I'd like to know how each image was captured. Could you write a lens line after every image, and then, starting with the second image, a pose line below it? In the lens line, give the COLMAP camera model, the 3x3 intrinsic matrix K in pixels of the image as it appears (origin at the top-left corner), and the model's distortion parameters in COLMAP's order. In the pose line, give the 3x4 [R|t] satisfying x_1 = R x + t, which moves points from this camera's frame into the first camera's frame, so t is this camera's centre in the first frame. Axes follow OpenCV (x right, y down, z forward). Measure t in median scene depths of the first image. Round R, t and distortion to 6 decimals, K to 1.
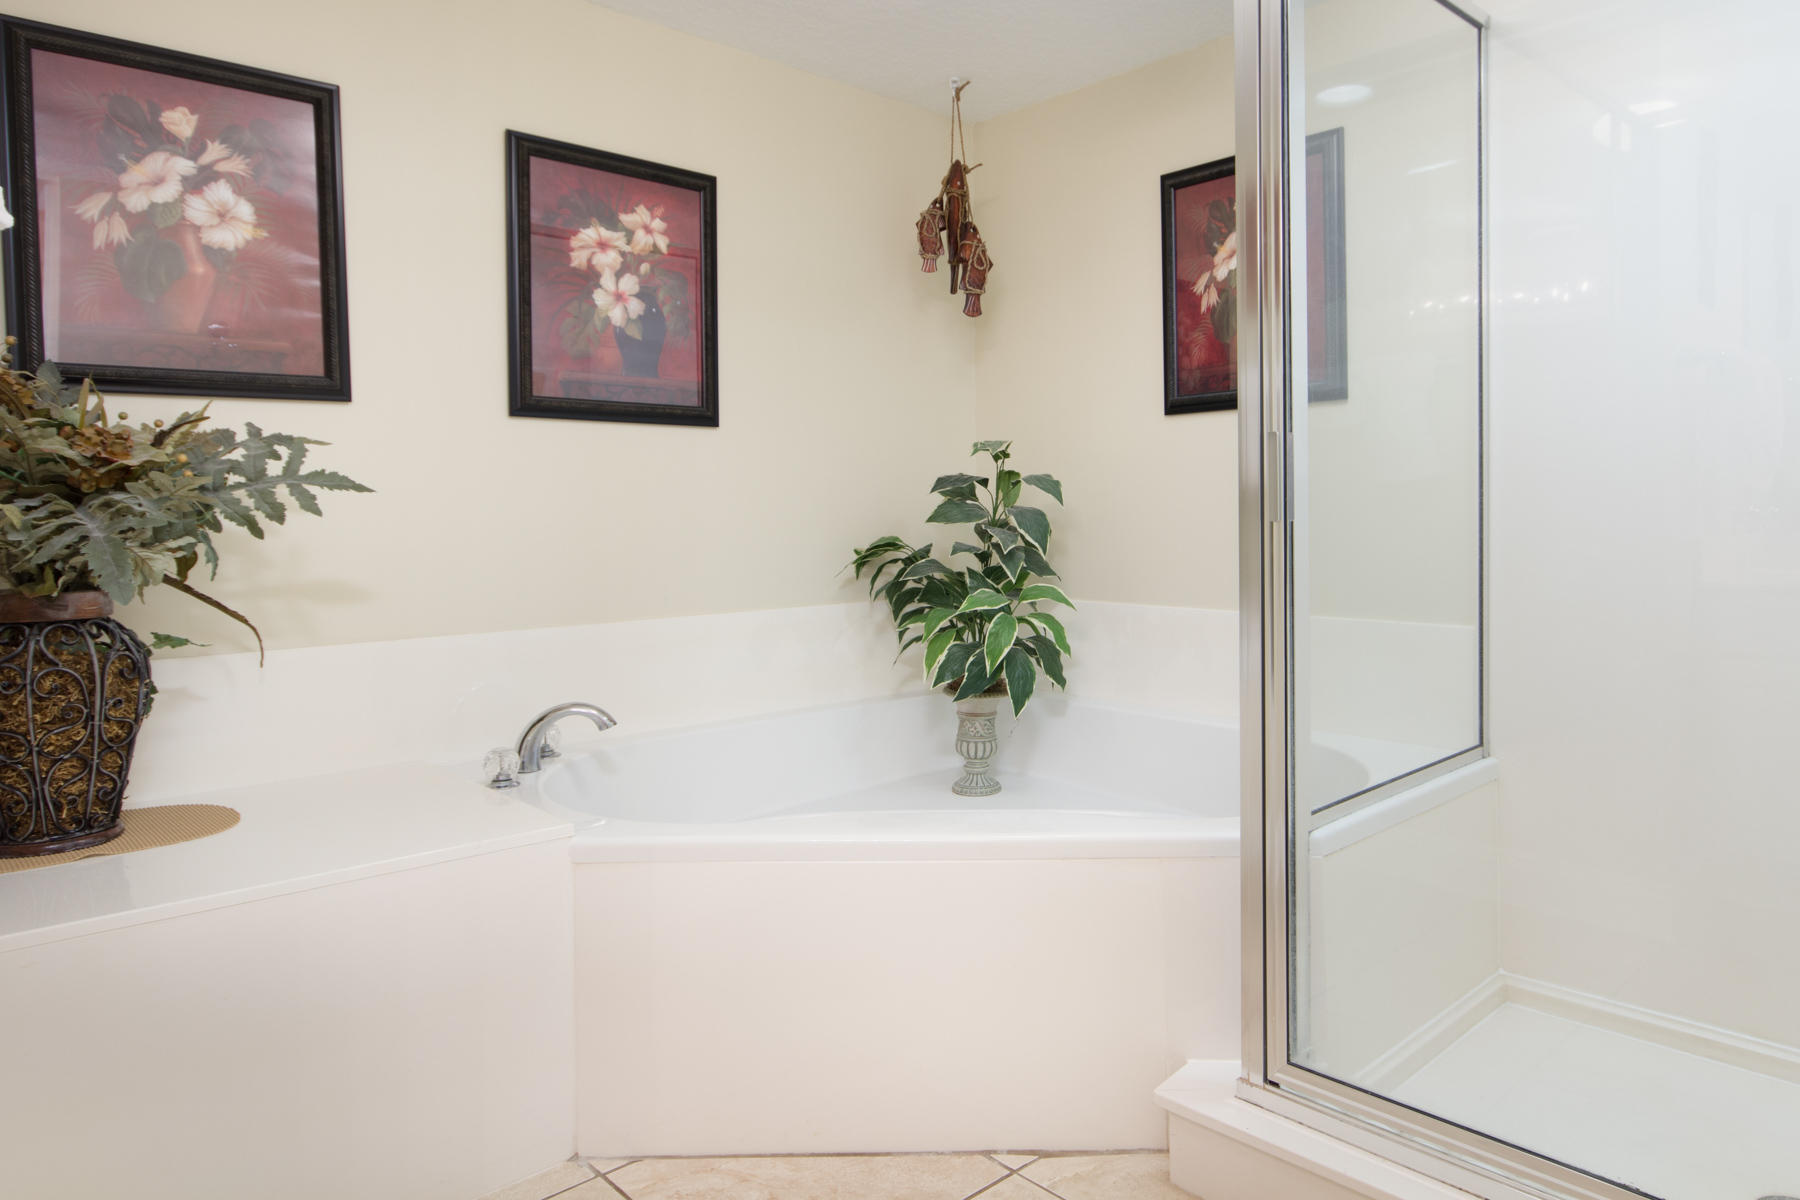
lens RADIAL K [[1039.7, 0, 900.4], [0, 1039.7, 529.5], [0, 0, 1]] dist [0.007276, 0.000857]
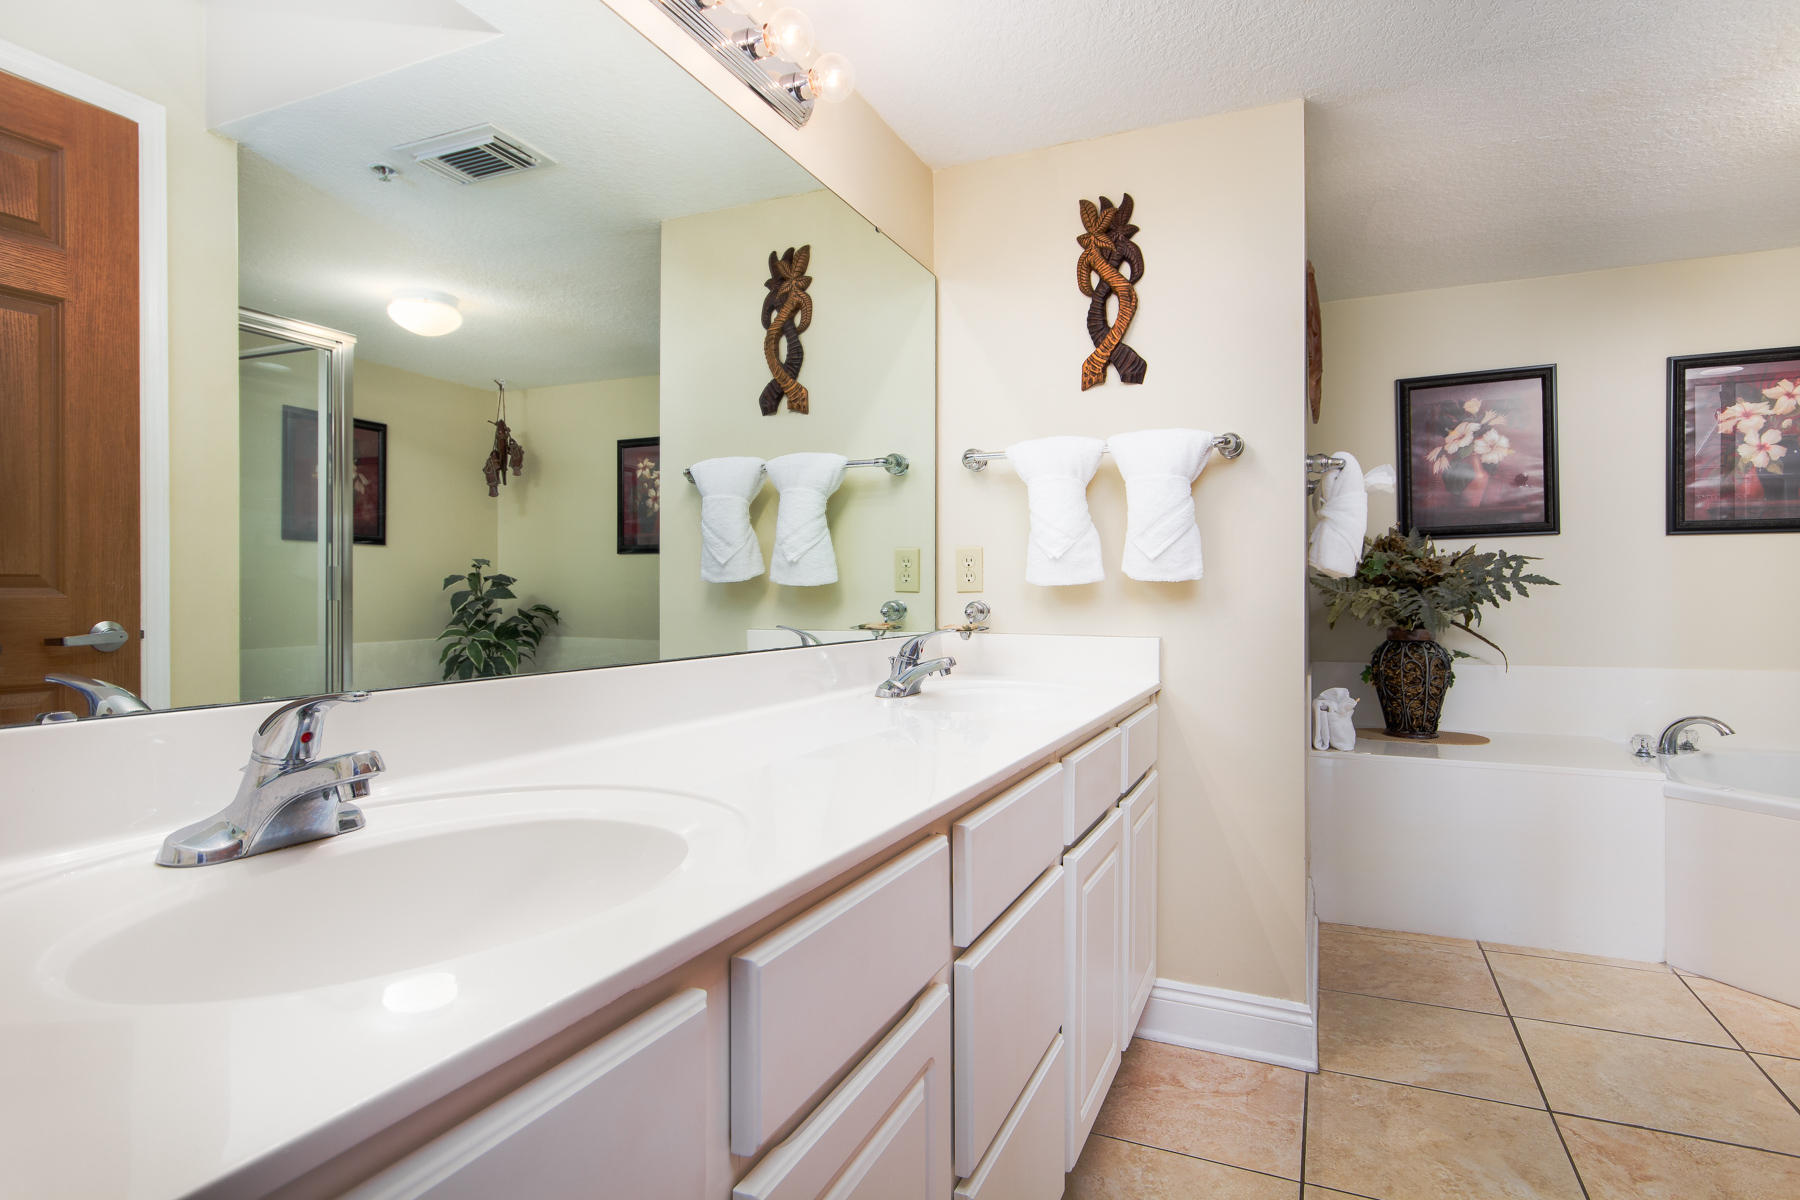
lens RADIAL K [[854.4, 0, 895.5], [0, 854.4, 603.9], [0, 0, 1]] dist [-0.007628, -0.000617]
pose [[0.299915, 0.019138, -0.953774, 0.606789], [-0.007977, 0.999814, 0.017554, -0.017928], [0.953933, 0.002344, 0.300012, -0.621005]]
